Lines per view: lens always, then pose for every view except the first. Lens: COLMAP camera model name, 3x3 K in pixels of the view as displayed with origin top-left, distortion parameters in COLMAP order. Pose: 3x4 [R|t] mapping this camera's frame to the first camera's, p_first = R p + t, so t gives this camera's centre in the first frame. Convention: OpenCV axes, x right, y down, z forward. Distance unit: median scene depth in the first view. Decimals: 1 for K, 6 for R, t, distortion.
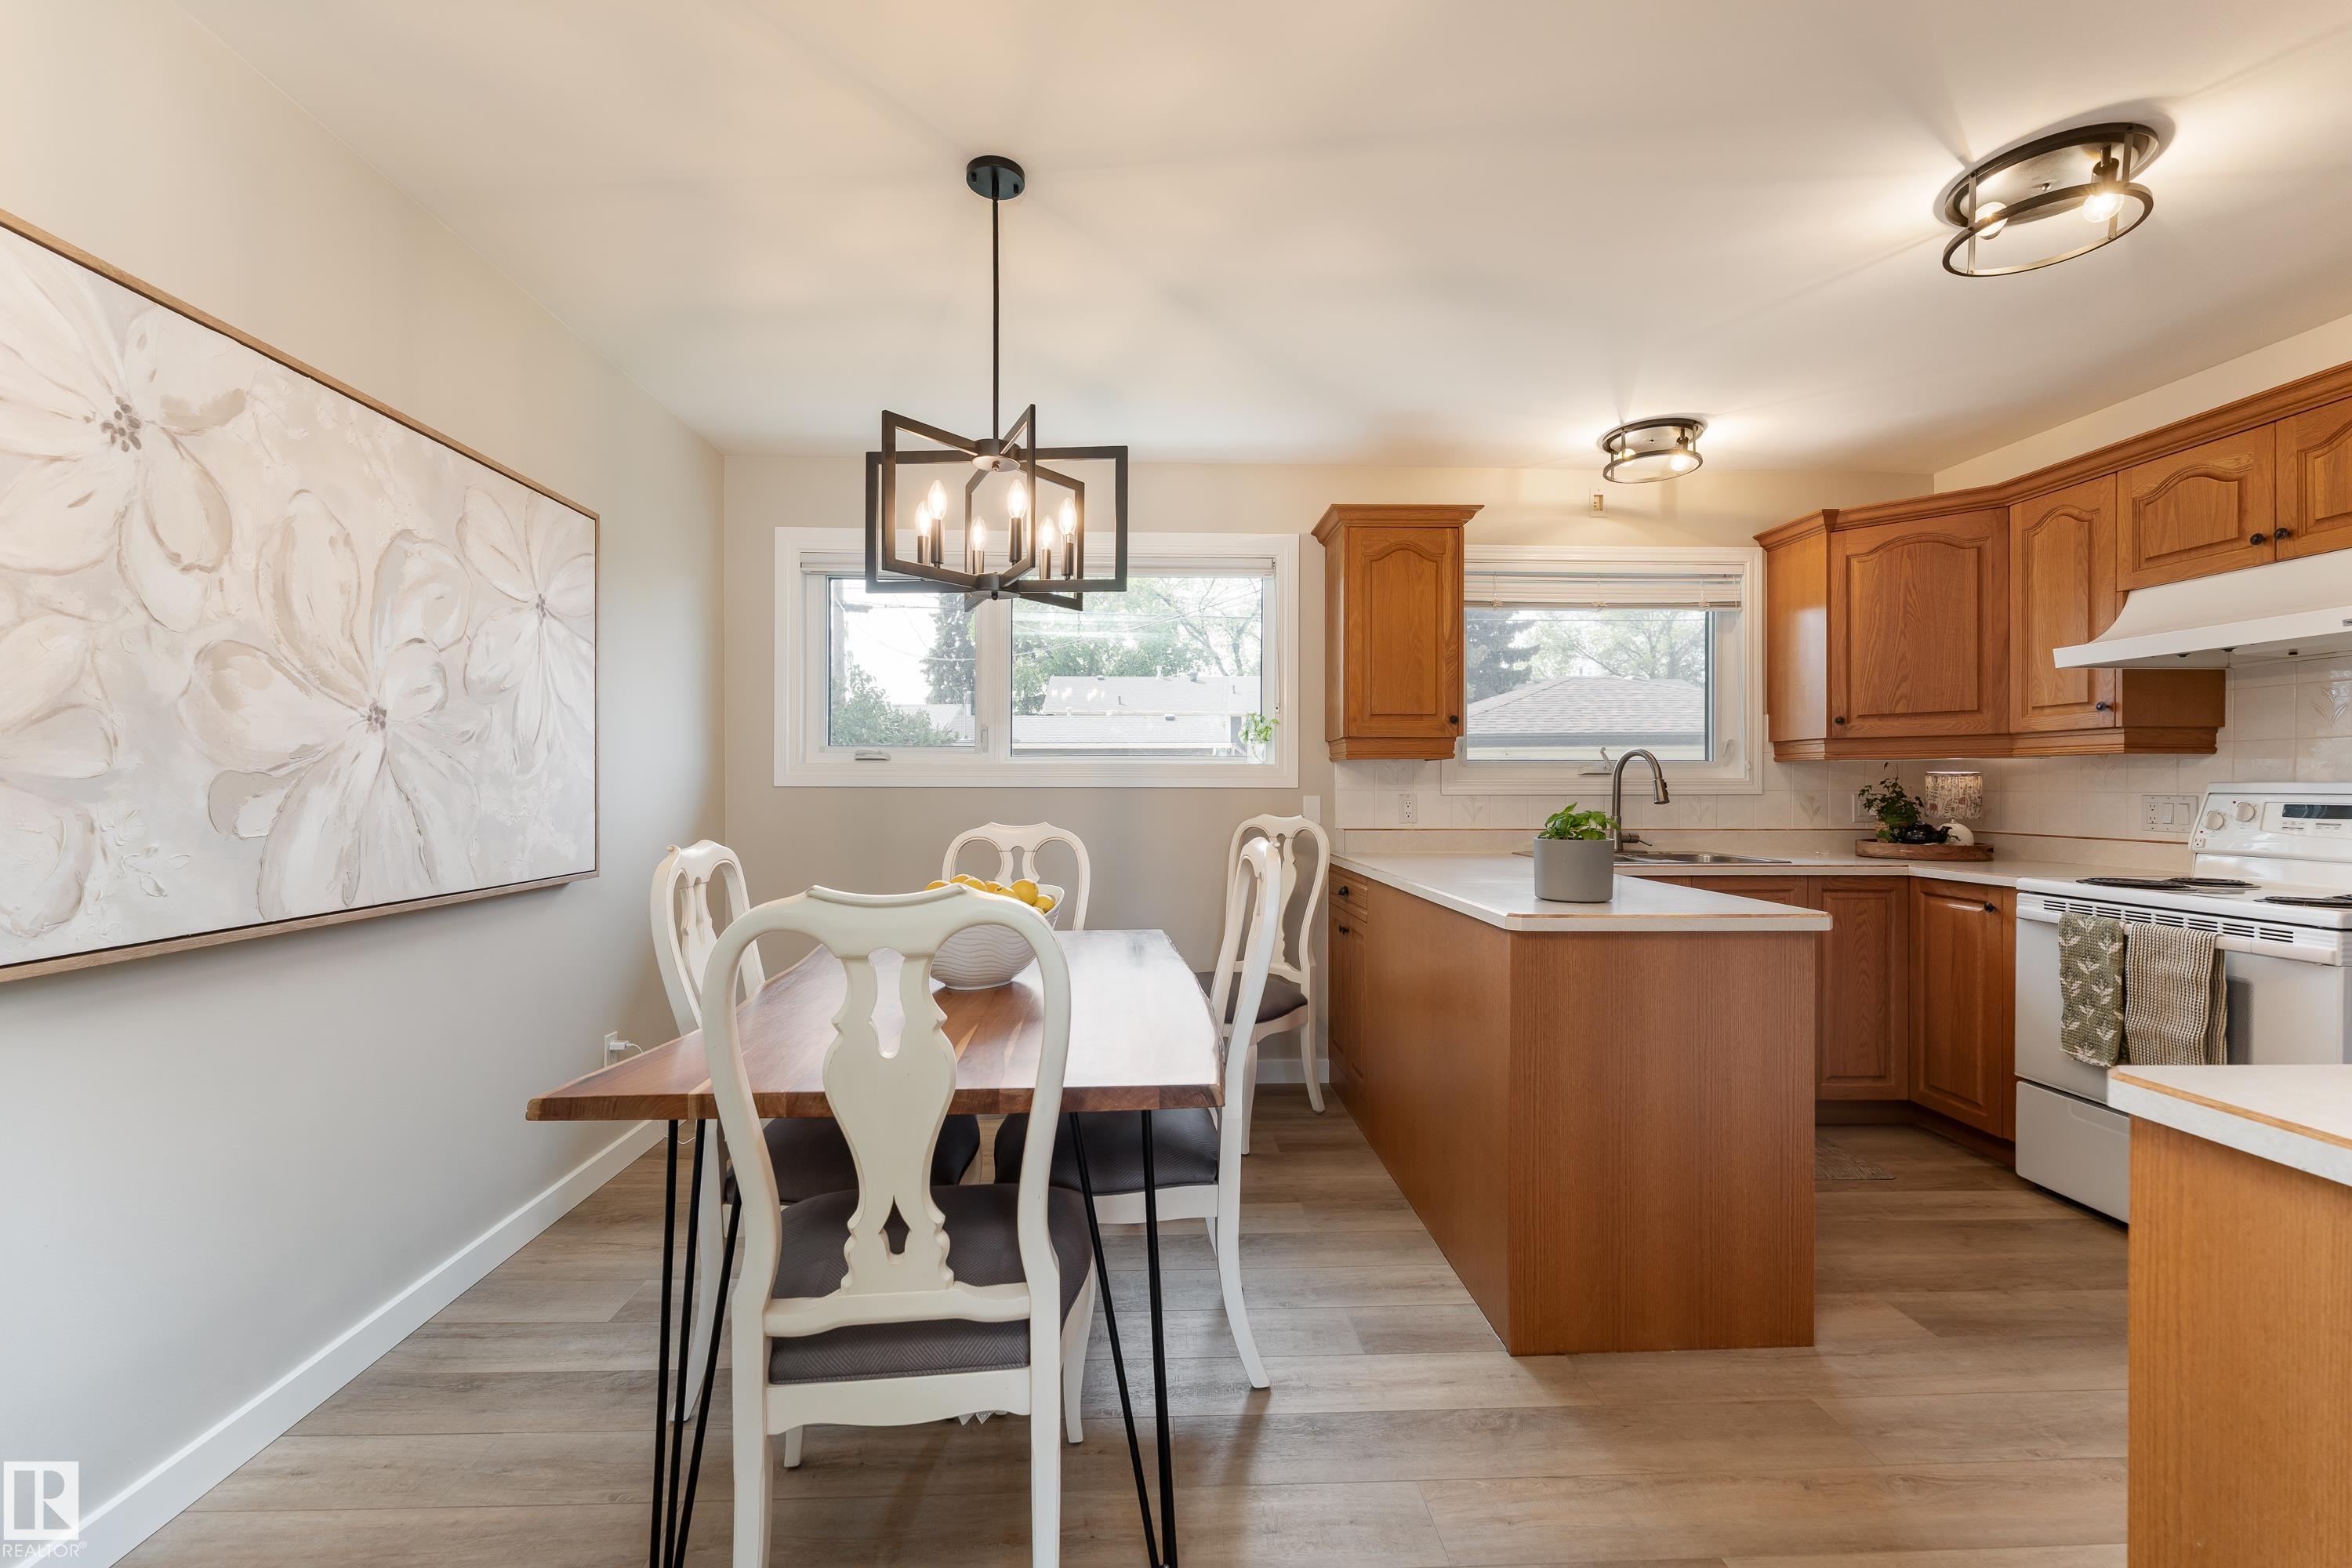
lens RADIAL K [[974.9, 0, 1168.2], [0, 974.9, 787.0], [0, 0, 1]] dist [-0.002596, -0.000117]
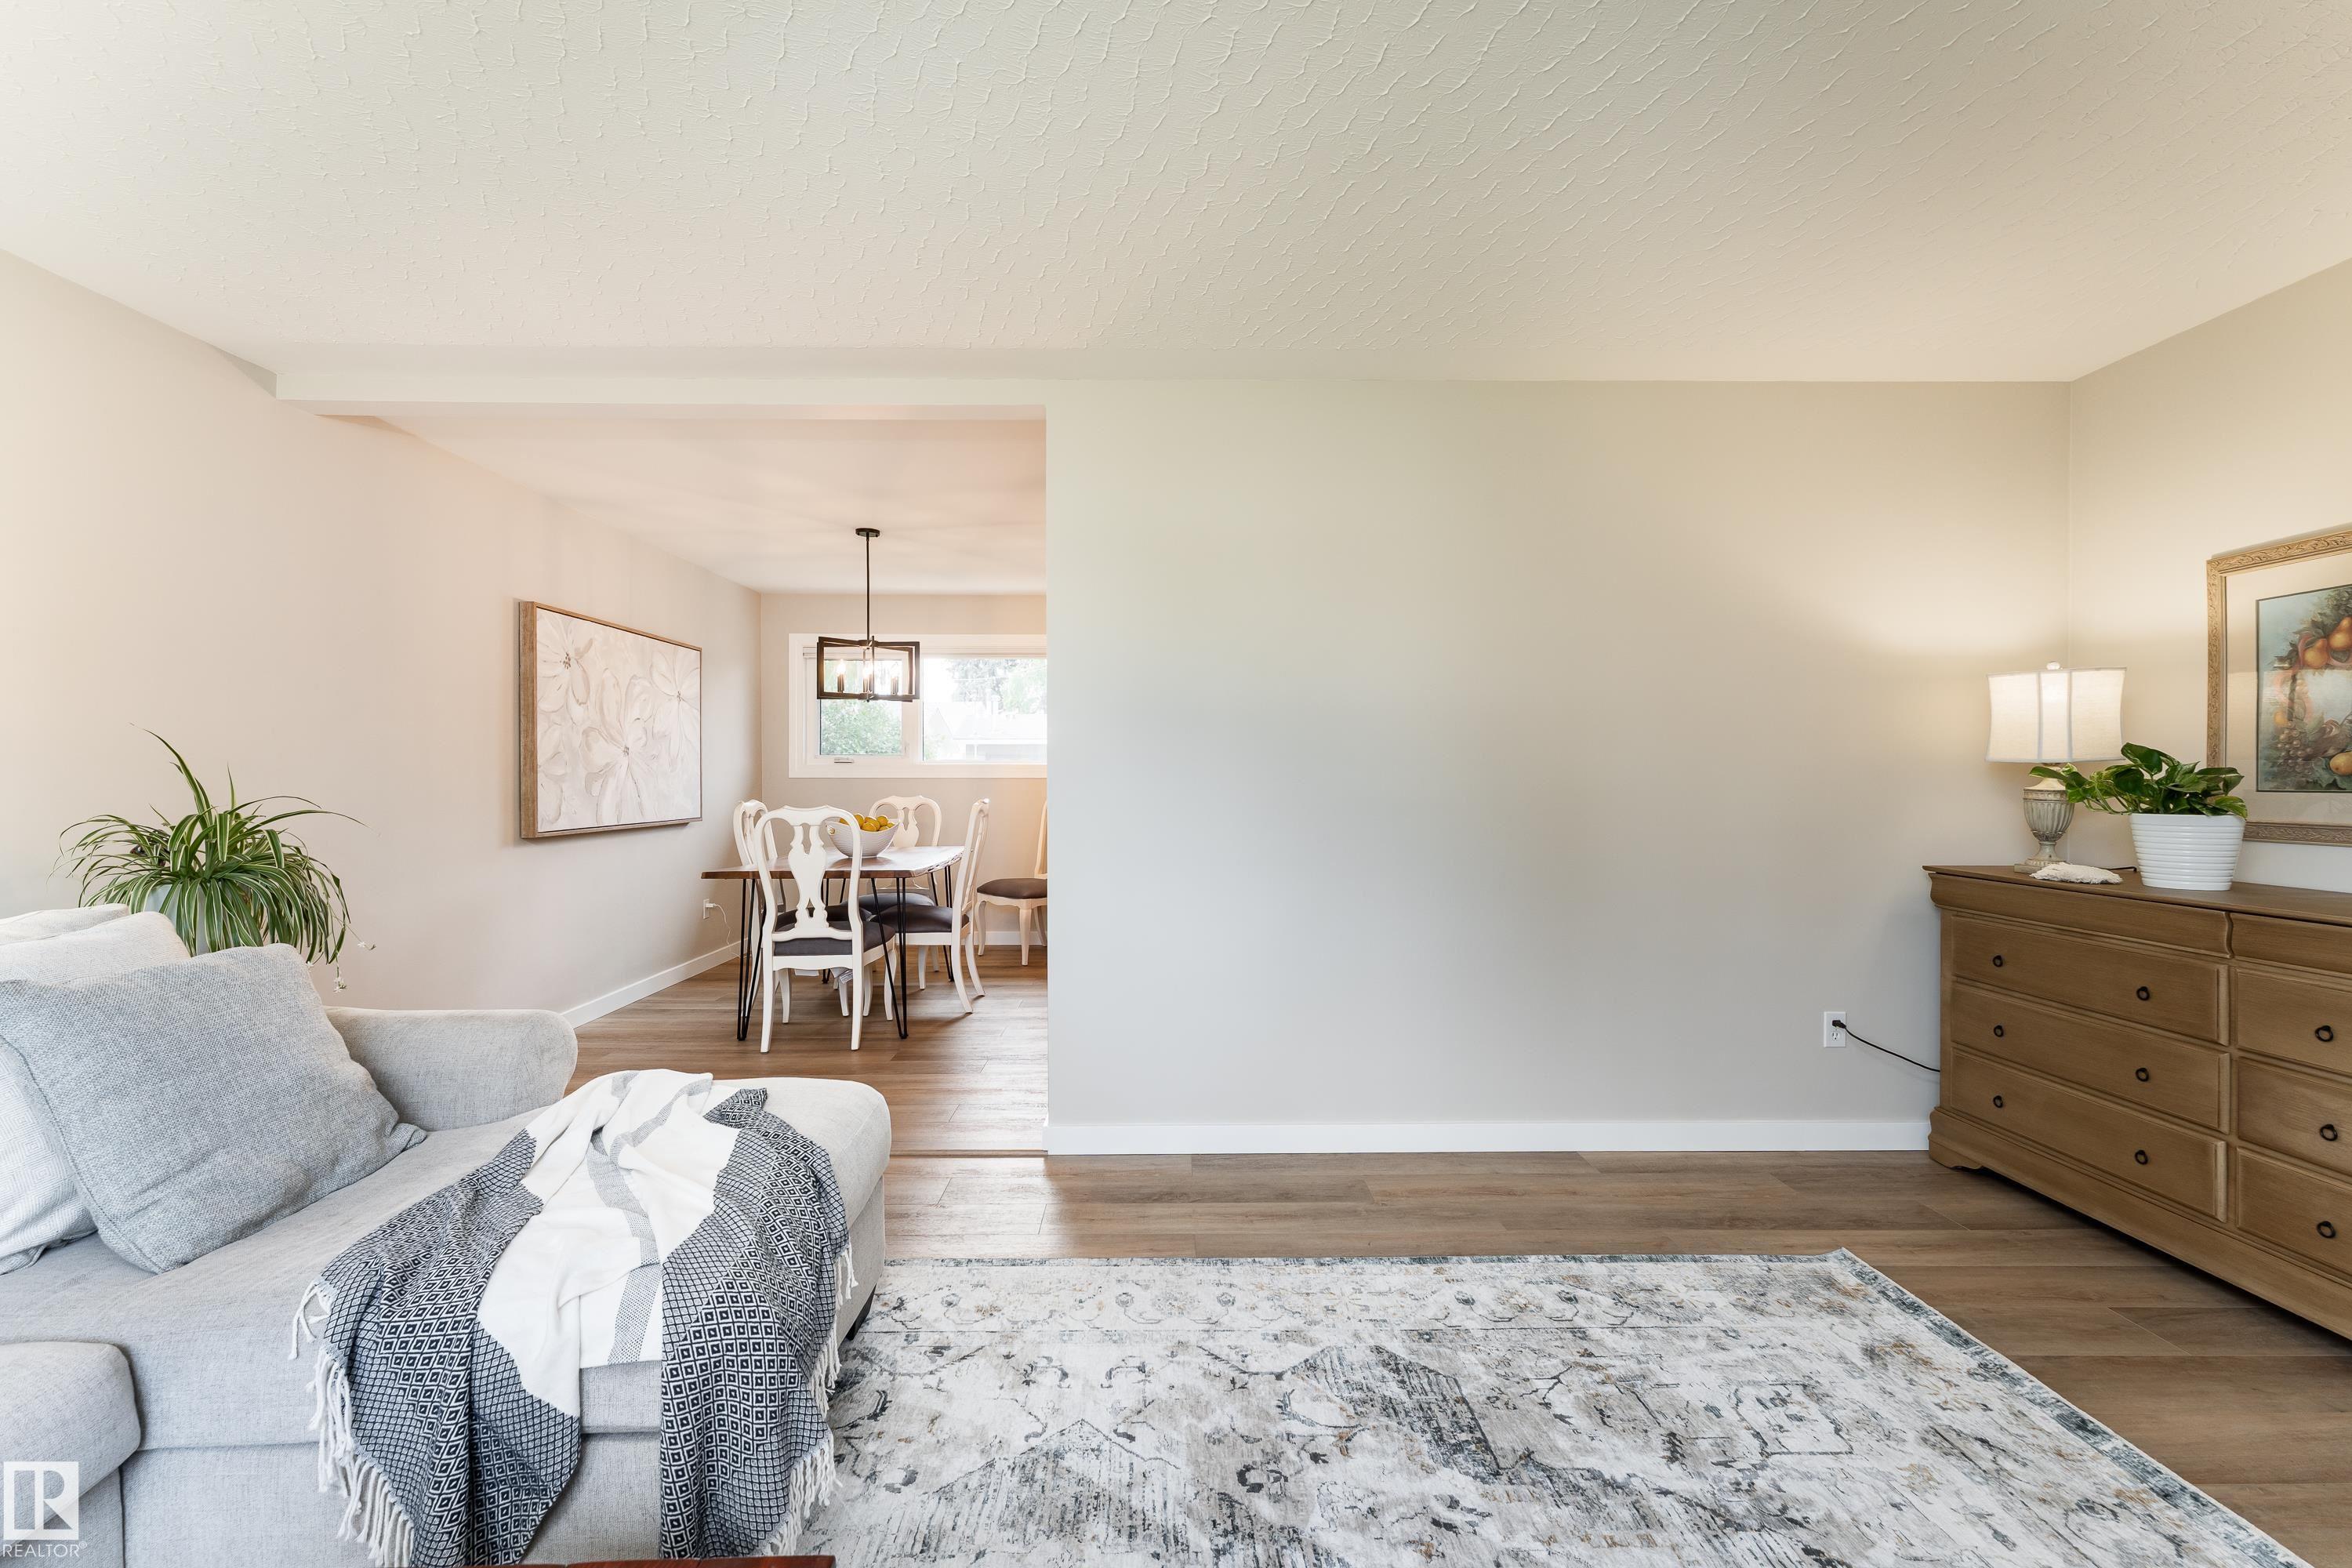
lens RADIAL K [[974.9, 0, 1178.3], [0, 974.9, 778.5], [0, 0, 1]] dist [-0.002596, -0.000117]
pose [[0.999617, -0.002468, -0.027569, 0.522787], [0.002549, 0.999993, 0.002894, -0.002190], [0.027562, -0.002963, 0.999616, -1.122670]]
